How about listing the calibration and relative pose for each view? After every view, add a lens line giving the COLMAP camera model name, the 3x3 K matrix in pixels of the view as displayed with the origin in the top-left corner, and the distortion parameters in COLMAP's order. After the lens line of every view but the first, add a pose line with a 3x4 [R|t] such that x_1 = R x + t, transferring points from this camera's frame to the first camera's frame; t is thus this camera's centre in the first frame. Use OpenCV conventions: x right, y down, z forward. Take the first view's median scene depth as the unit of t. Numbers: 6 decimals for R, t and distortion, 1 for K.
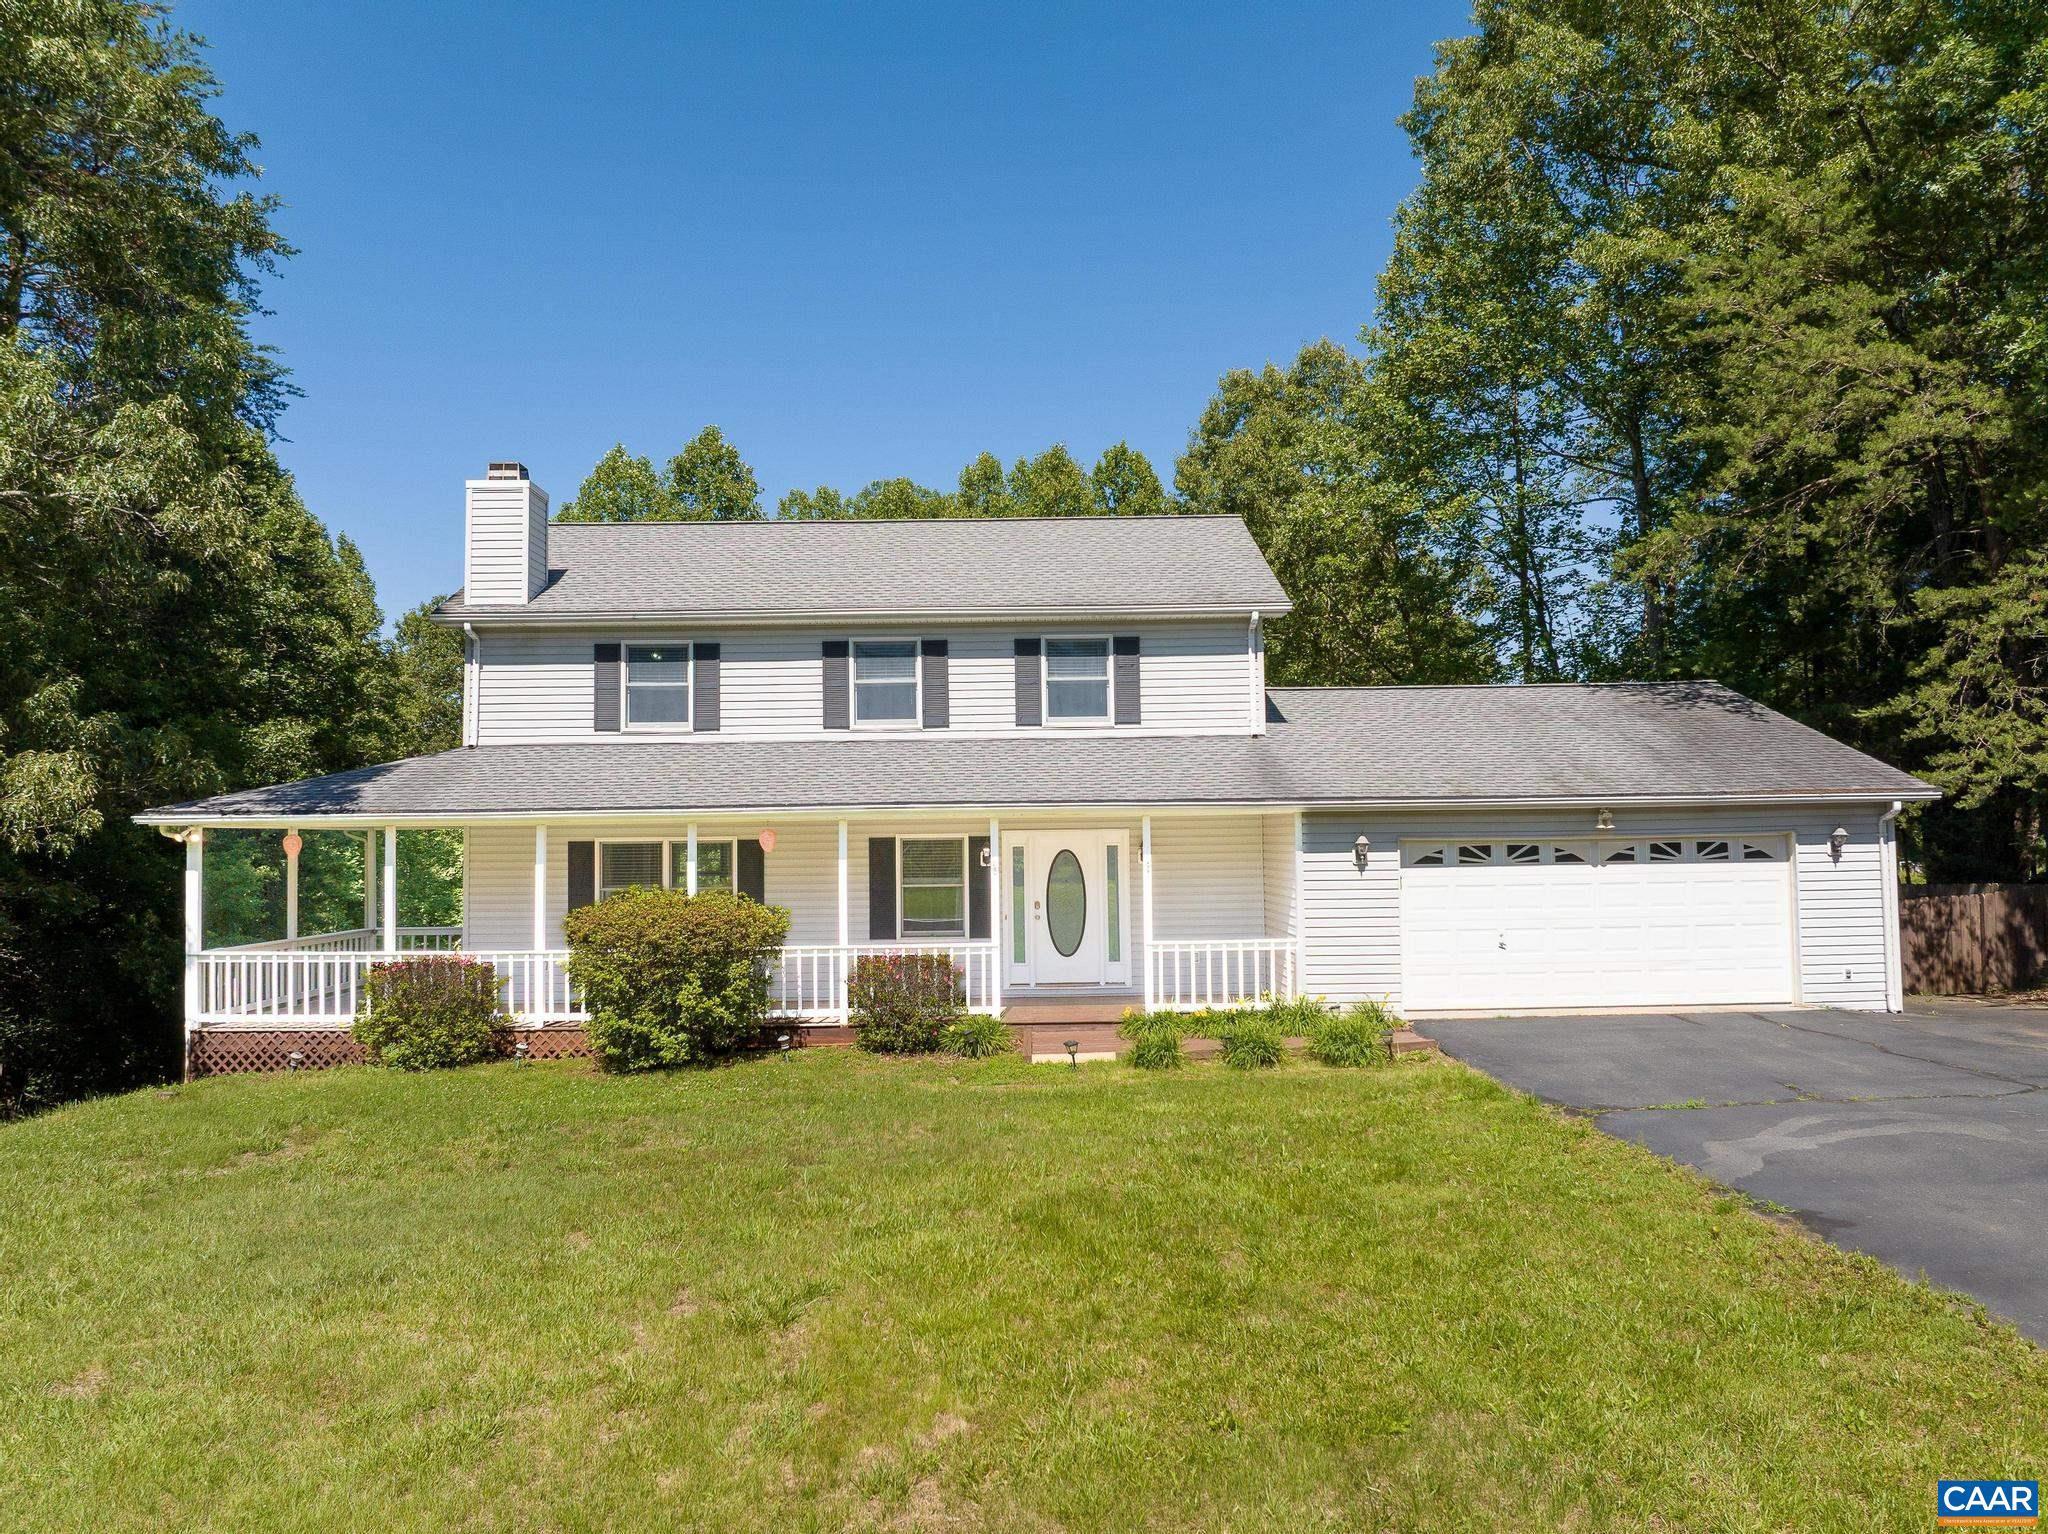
lens RADIAL K [[1434.3, 0, 1032.3], [0, 1434.3, 769.9], [0, 0, 1]] dist [-0.040370, -0.004281]
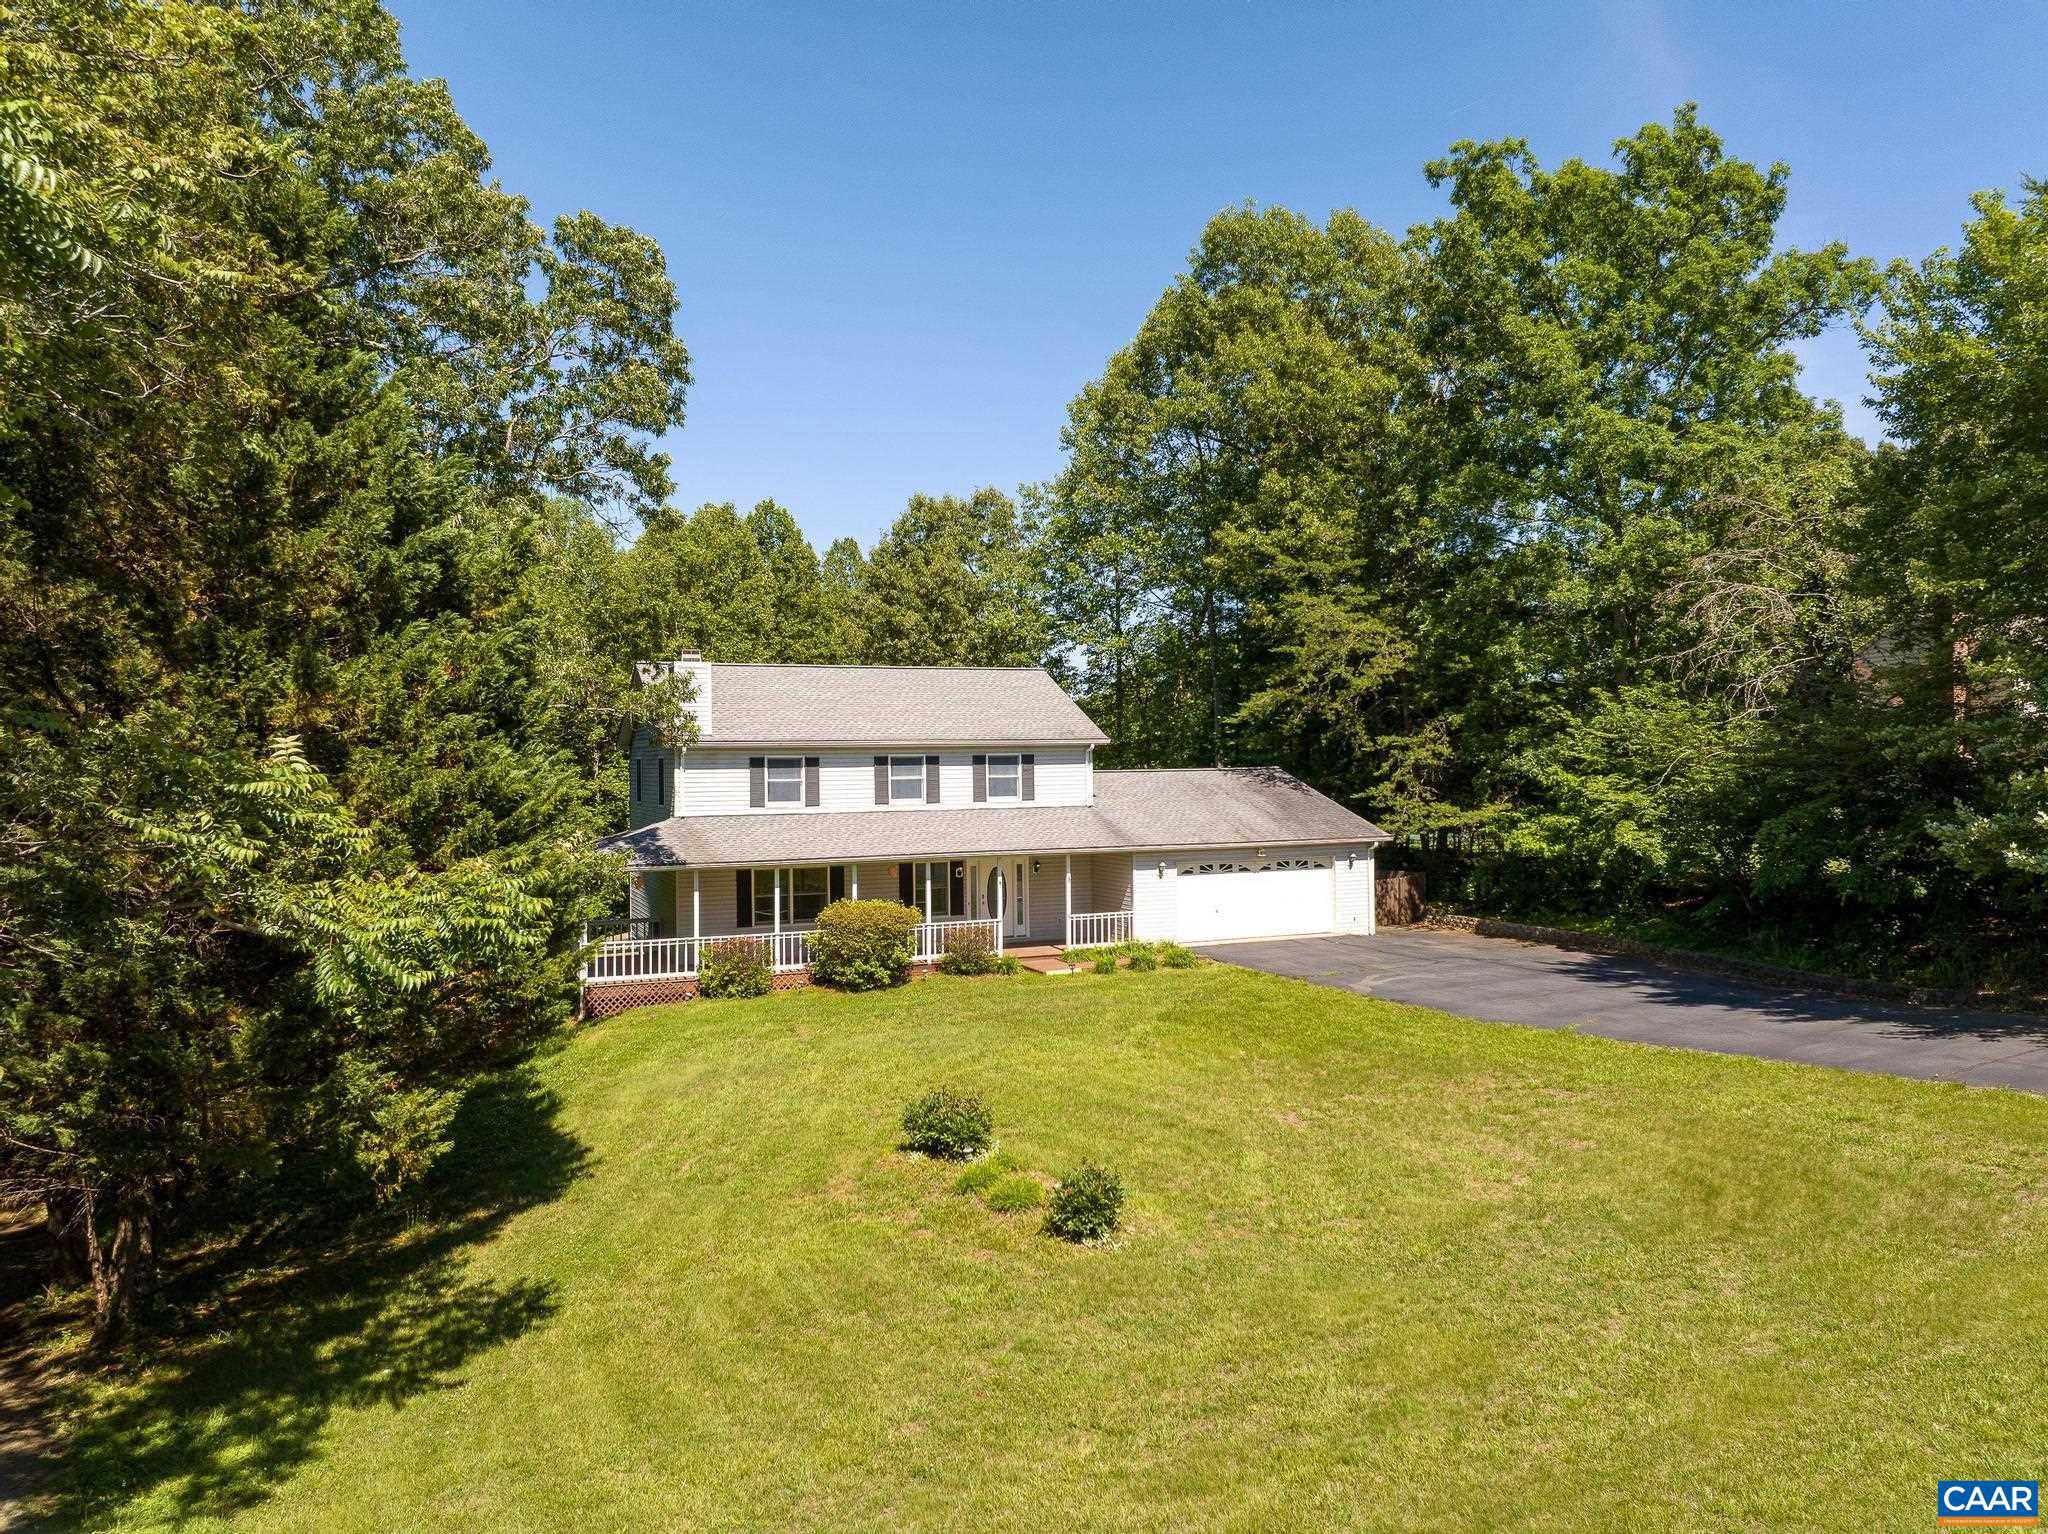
lens RADIAL K [[1434.3, 0, 1032.3], [0, 1434.3, 769.9], [0, 0, 1]] dist [-0.040370, -0.004281]
pose [[0.919760, 0.001230, 0.392480, -0.718603], [-0.018530, 0.999016, 0.040294, -0.158898], [-0.392044, -0.044333, 0.918877, -0.801732]]
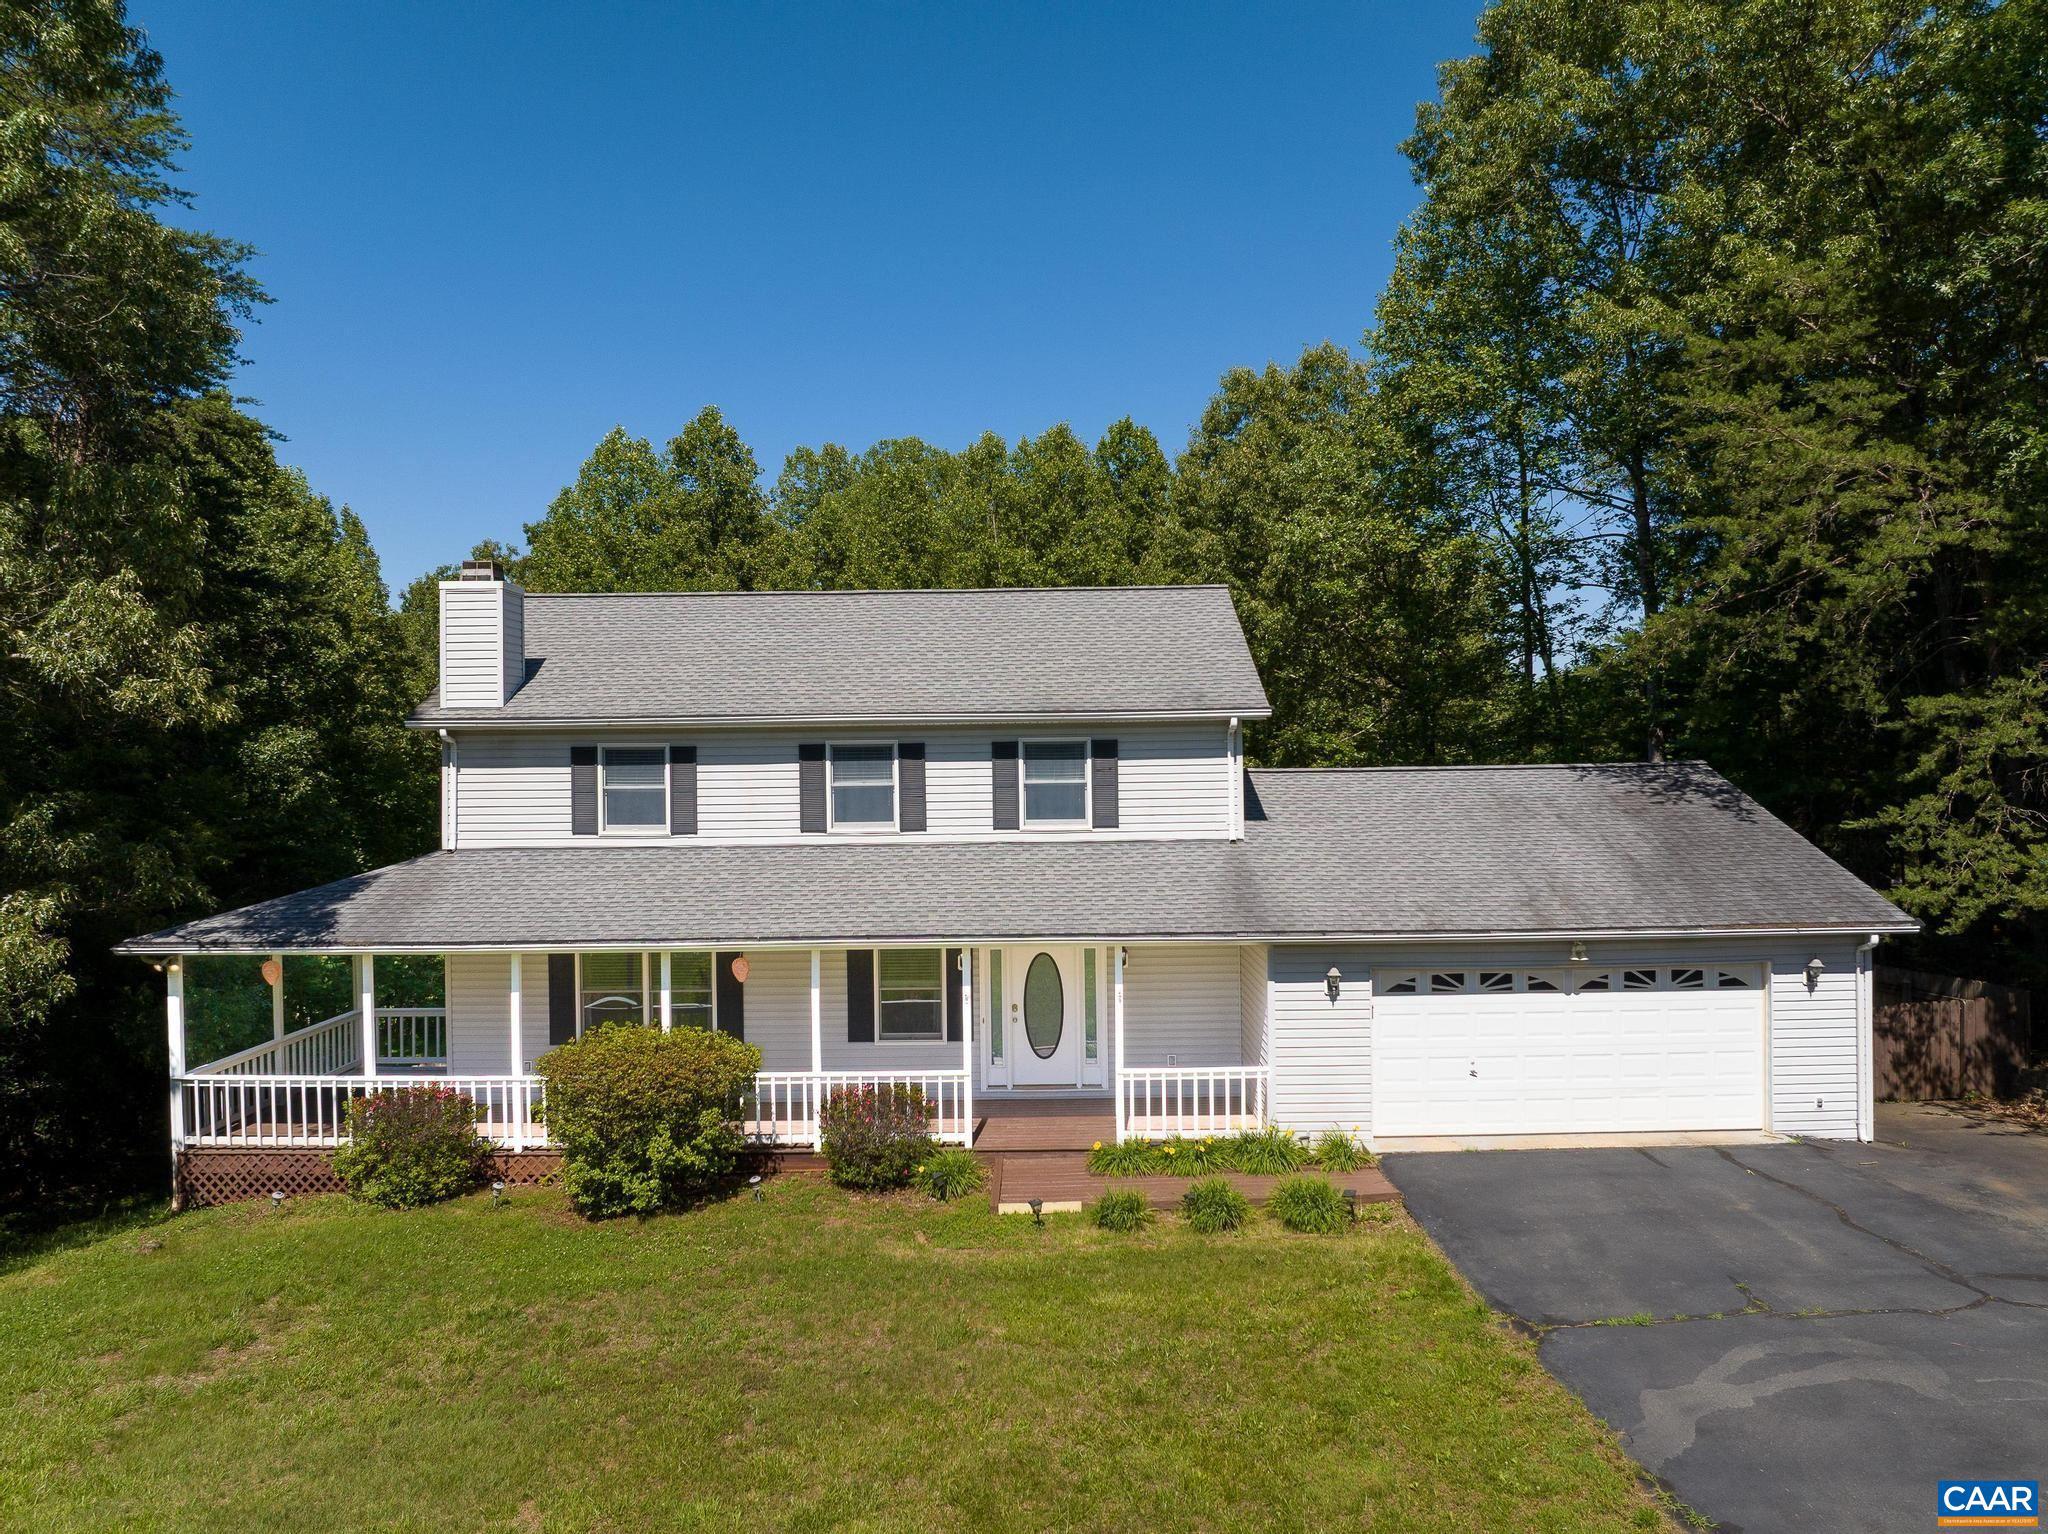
lens RADIAL K [[1431.5, 0, 1030.7], [0, 1431.5, 770.1], [0, 0, 1]] dist [-0.043175, 0.002507]
pose [[0.999929, 0.001441, -0.011867, 0.027953], [-0.000790, 0.998504, 0.054681, -0.133874], [0.011928, -0.054668, 0.998433, 0.009473]]
